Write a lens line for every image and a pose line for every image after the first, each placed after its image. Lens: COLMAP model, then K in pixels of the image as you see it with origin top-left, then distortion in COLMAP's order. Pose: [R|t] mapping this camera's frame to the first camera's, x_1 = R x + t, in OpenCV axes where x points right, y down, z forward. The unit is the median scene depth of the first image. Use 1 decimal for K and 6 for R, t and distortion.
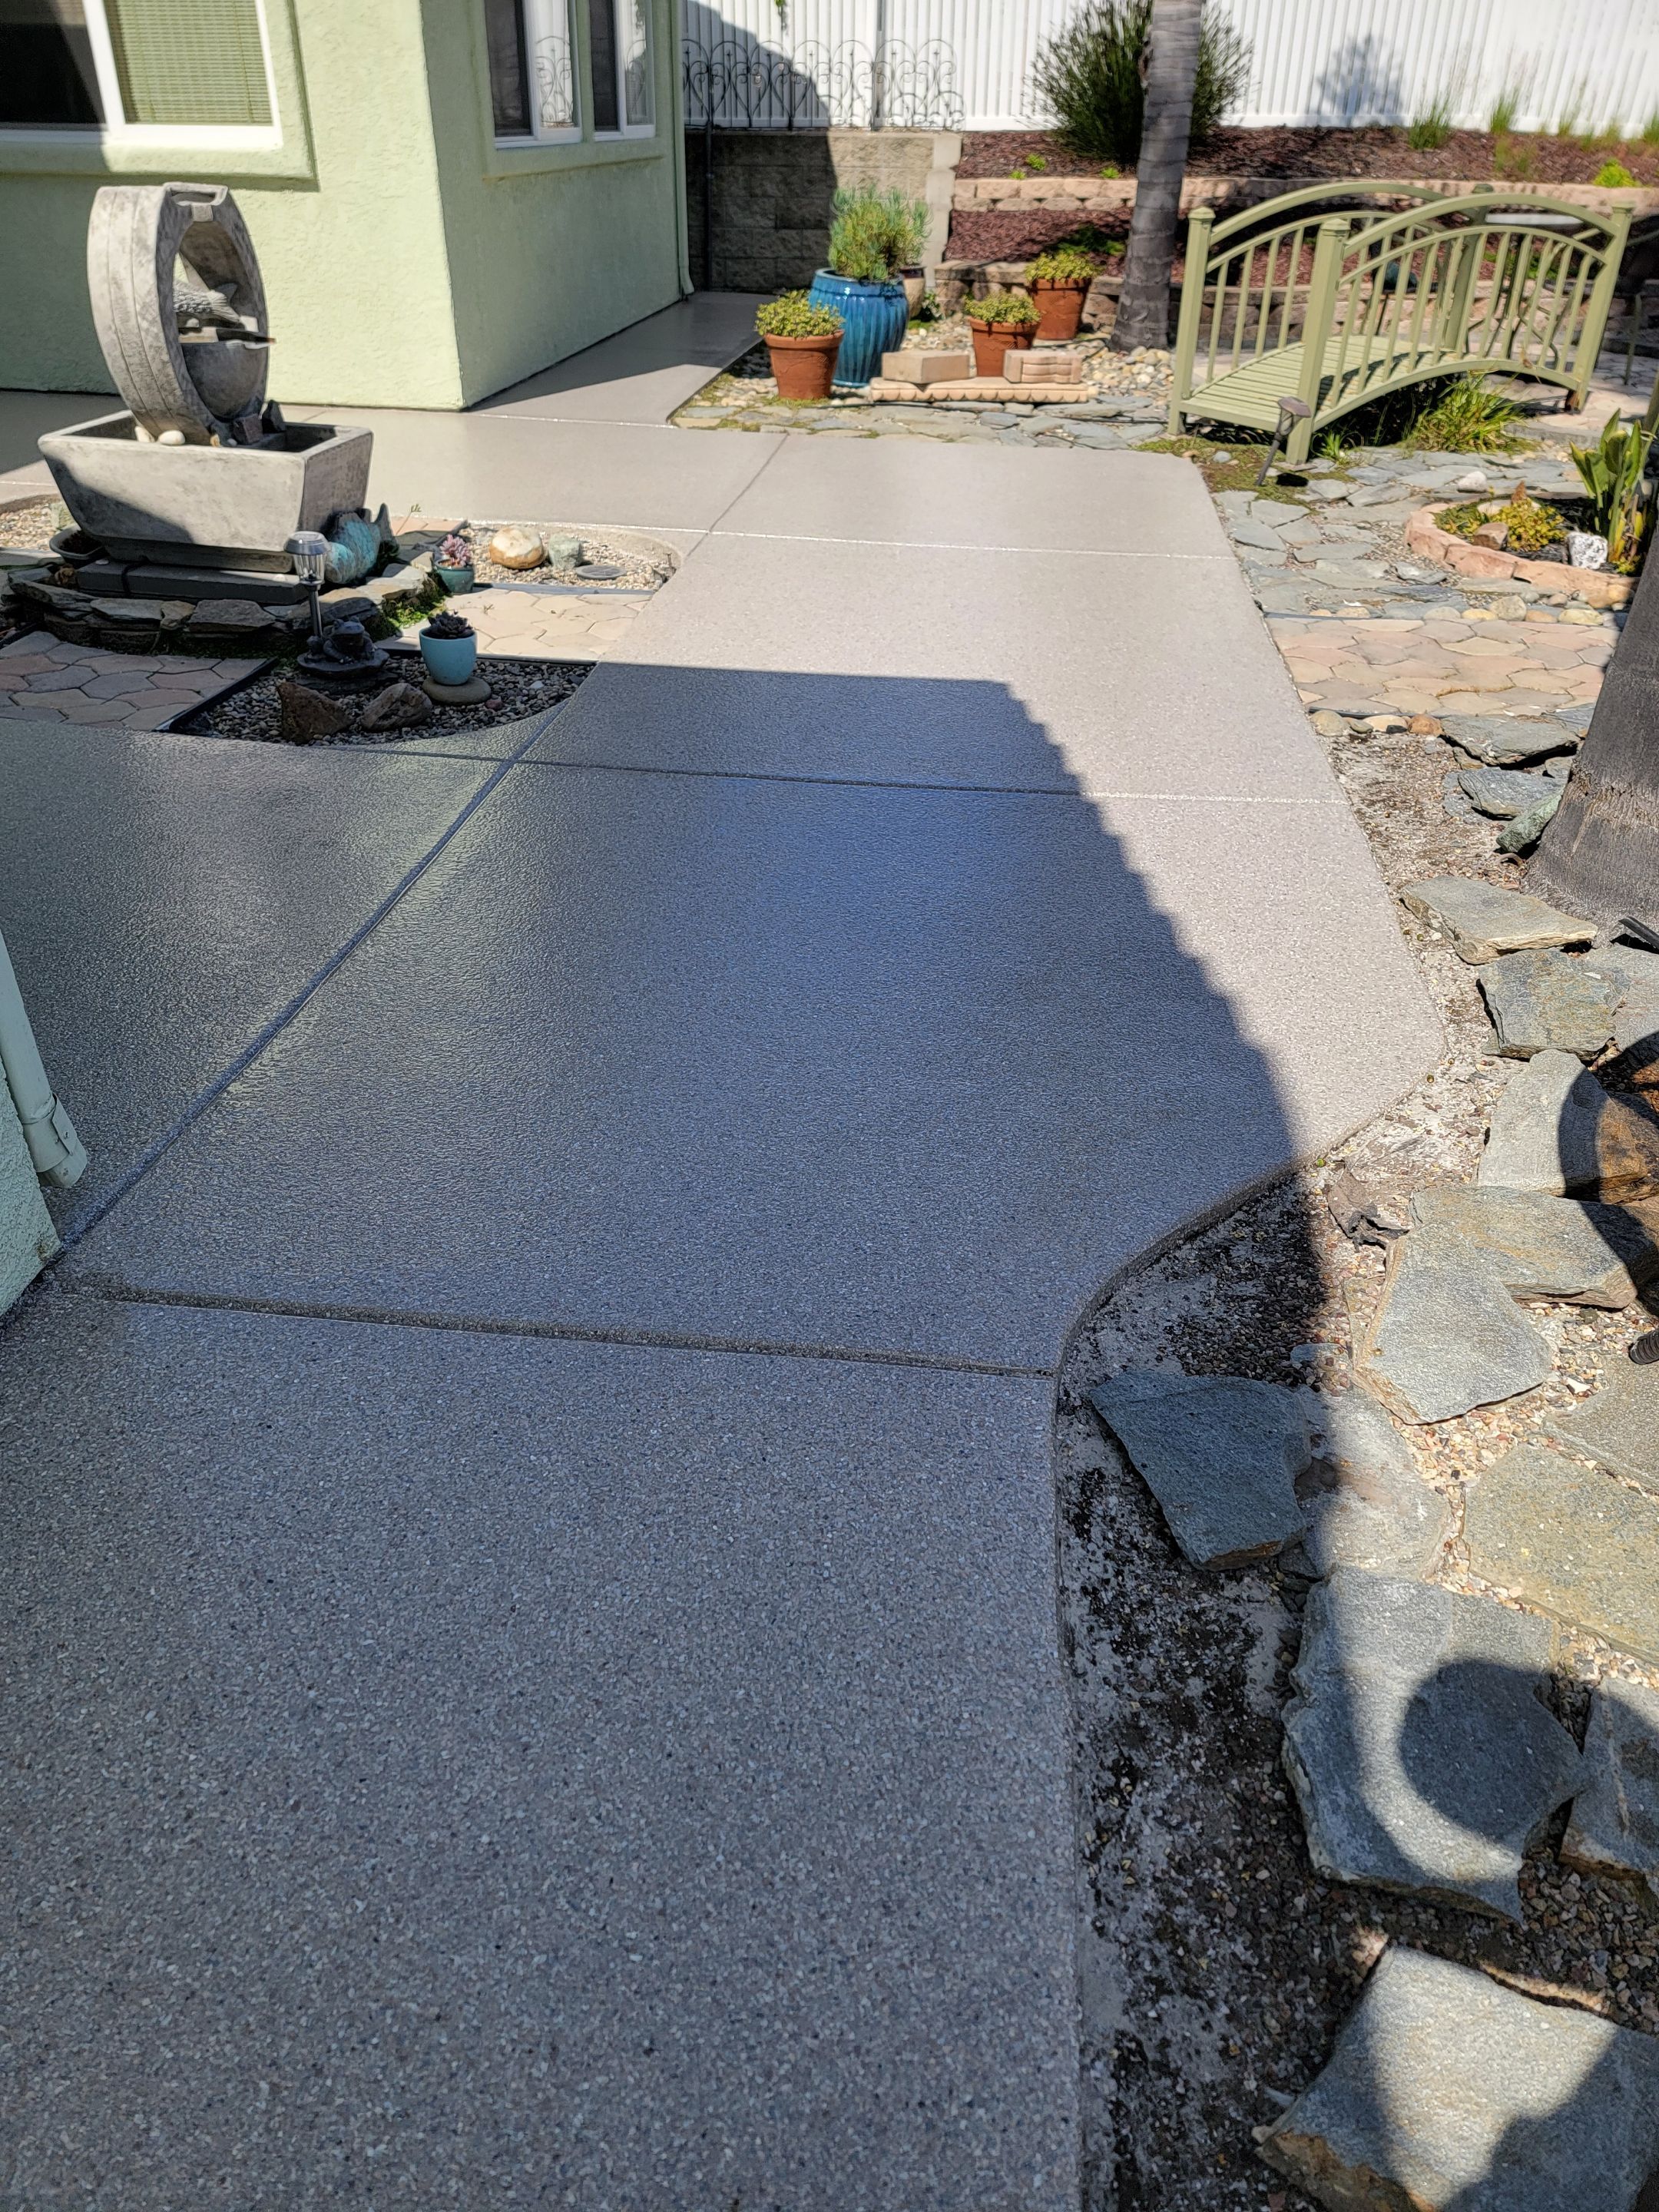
lens RADIAL K [[1604.8, 0, 815.4], [0, 1604.8, 1104.0], [0, 0, 1]] dist [0.141607, -0.133162]
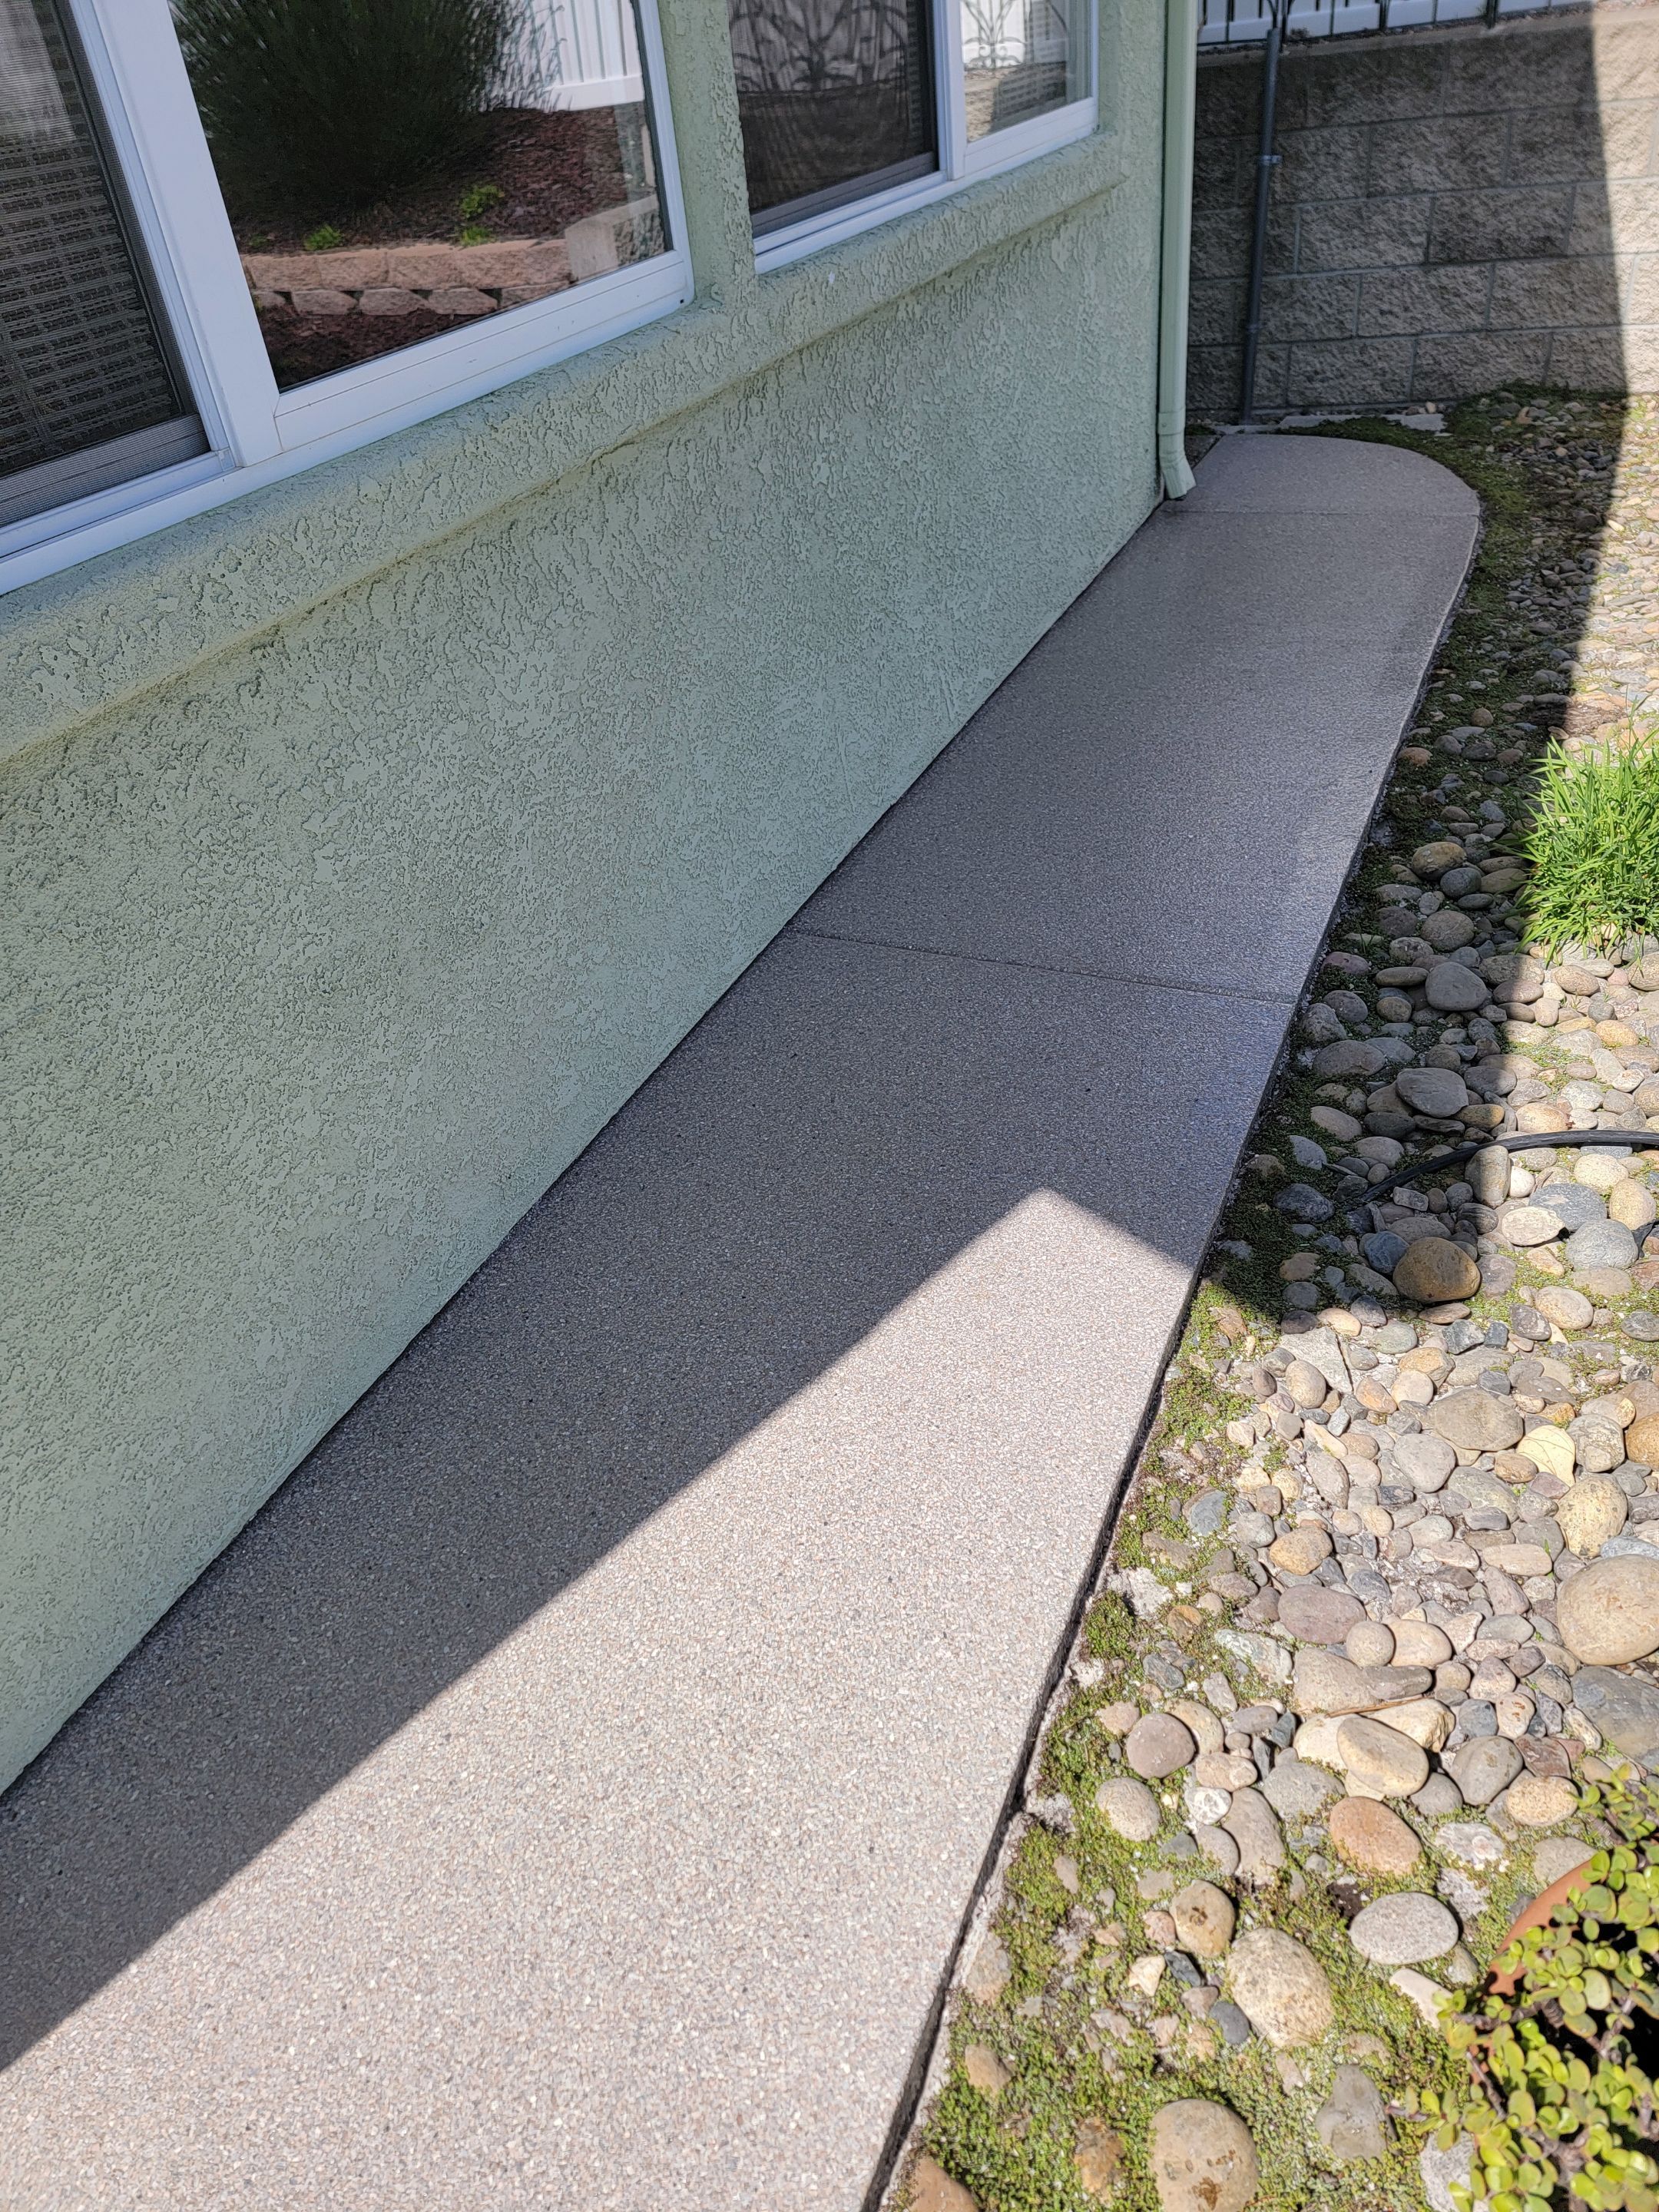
lens RADIAL K [[1604.8, 0, 815.4], [0, 1604.8, 1104.0], [0, 0, 1]] dist [0.141607, -0.133162]
pose [[0.951434, 0.073070, -0.299055, -0.030244], [-0.053025, 0.995802, 0.074614, -0.351387], [0.303252, -0.055133, 0.951314, 0.558779]]
